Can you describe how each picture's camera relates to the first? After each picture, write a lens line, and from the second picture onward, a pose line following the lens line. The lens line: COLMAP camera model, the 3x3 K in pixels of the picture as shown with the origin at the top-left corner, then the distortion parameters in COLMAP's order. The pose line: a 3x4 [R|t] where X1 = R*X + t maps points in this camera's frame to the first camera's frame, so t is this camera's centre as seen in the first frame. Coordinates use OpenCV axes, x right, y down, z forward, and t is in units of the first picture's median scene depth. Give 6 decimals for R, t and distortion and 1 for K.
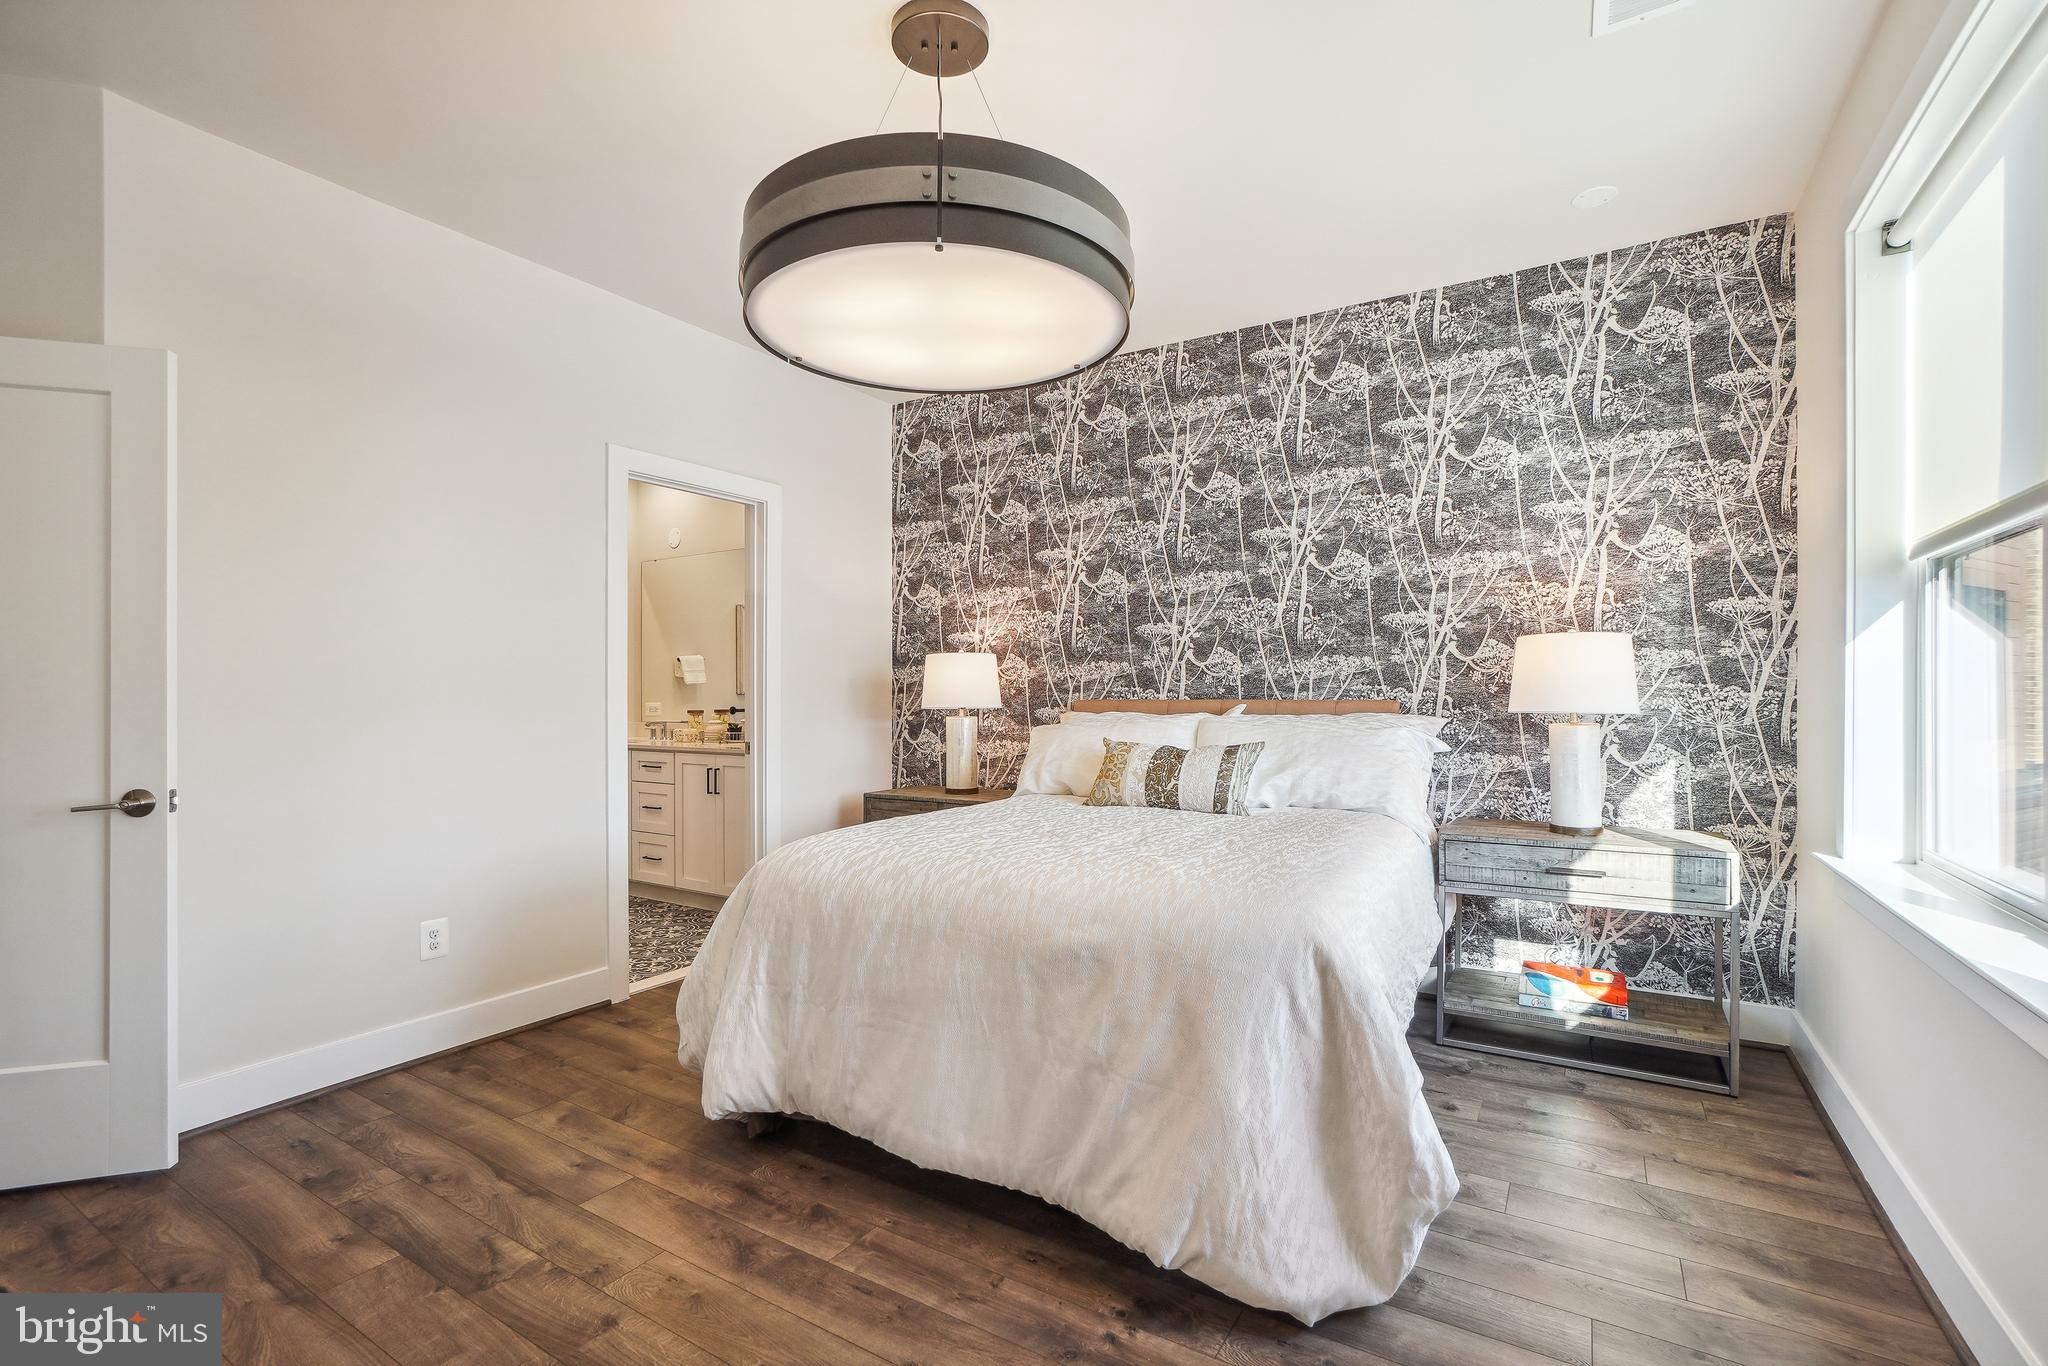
lens RADIAL K [[906.3, 0, 1016.7], [0, 906.3, 708.1], [0, 0, 1]] dist [-0.003709, -0.000375]
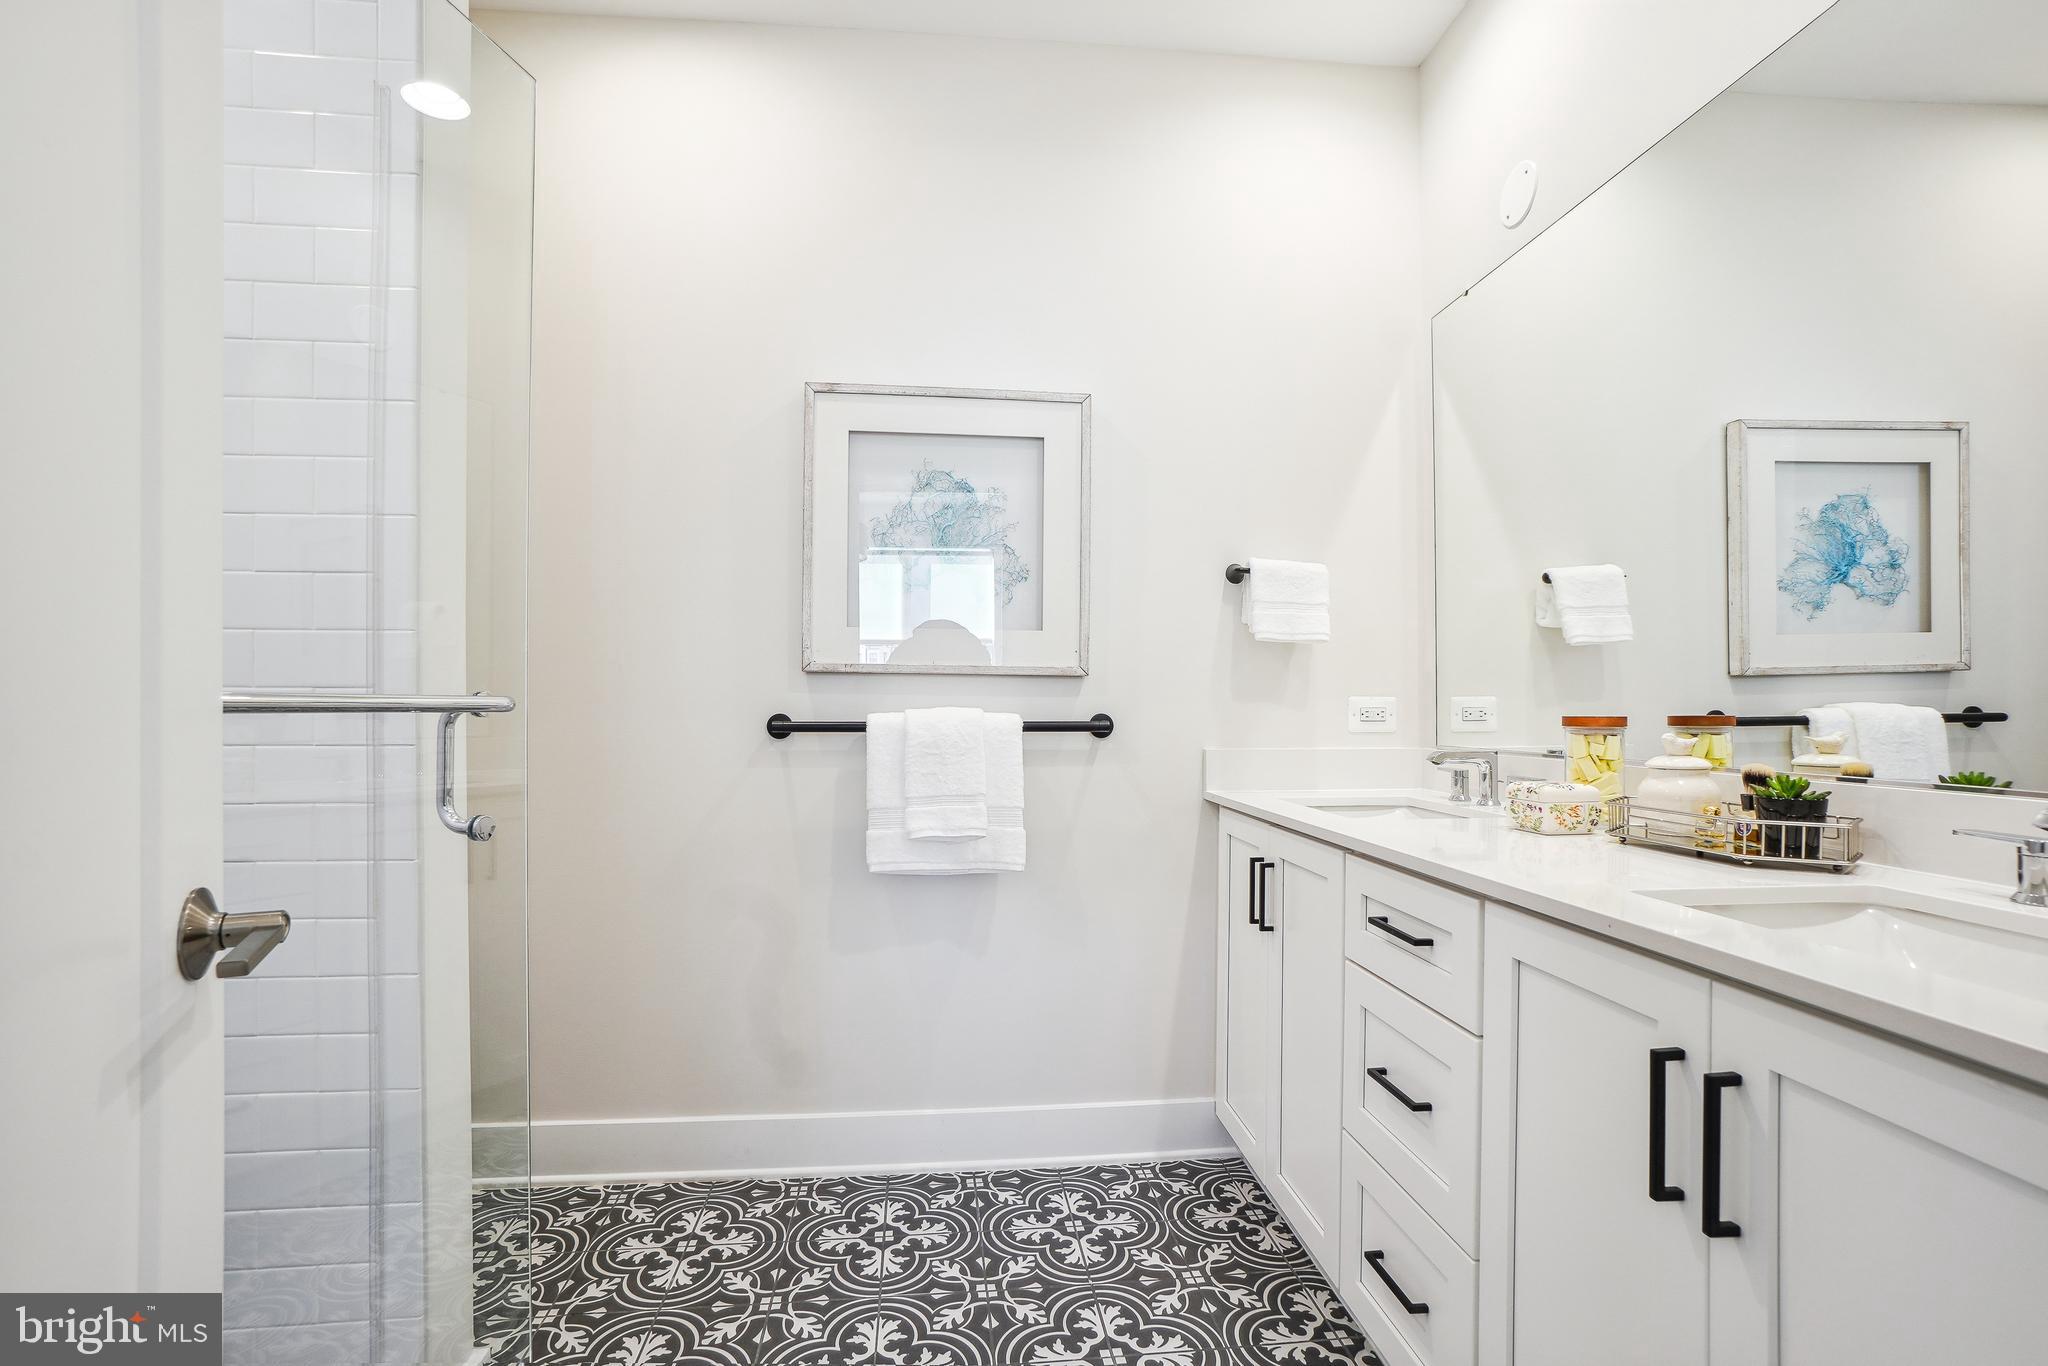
lens RADIAL K [[906.3, 0, 1016.7], [0, 906.3, 708.1], [0, 0, 1]] dist [-0.003709, -0.000375]
pose [[0.604760, 0.000767, -0.796407, -0.219578], [-0.004174, 0.999989, -0.002207, 0.000540], [0.796397, 0.004659, 0.604757, 0.630695]]
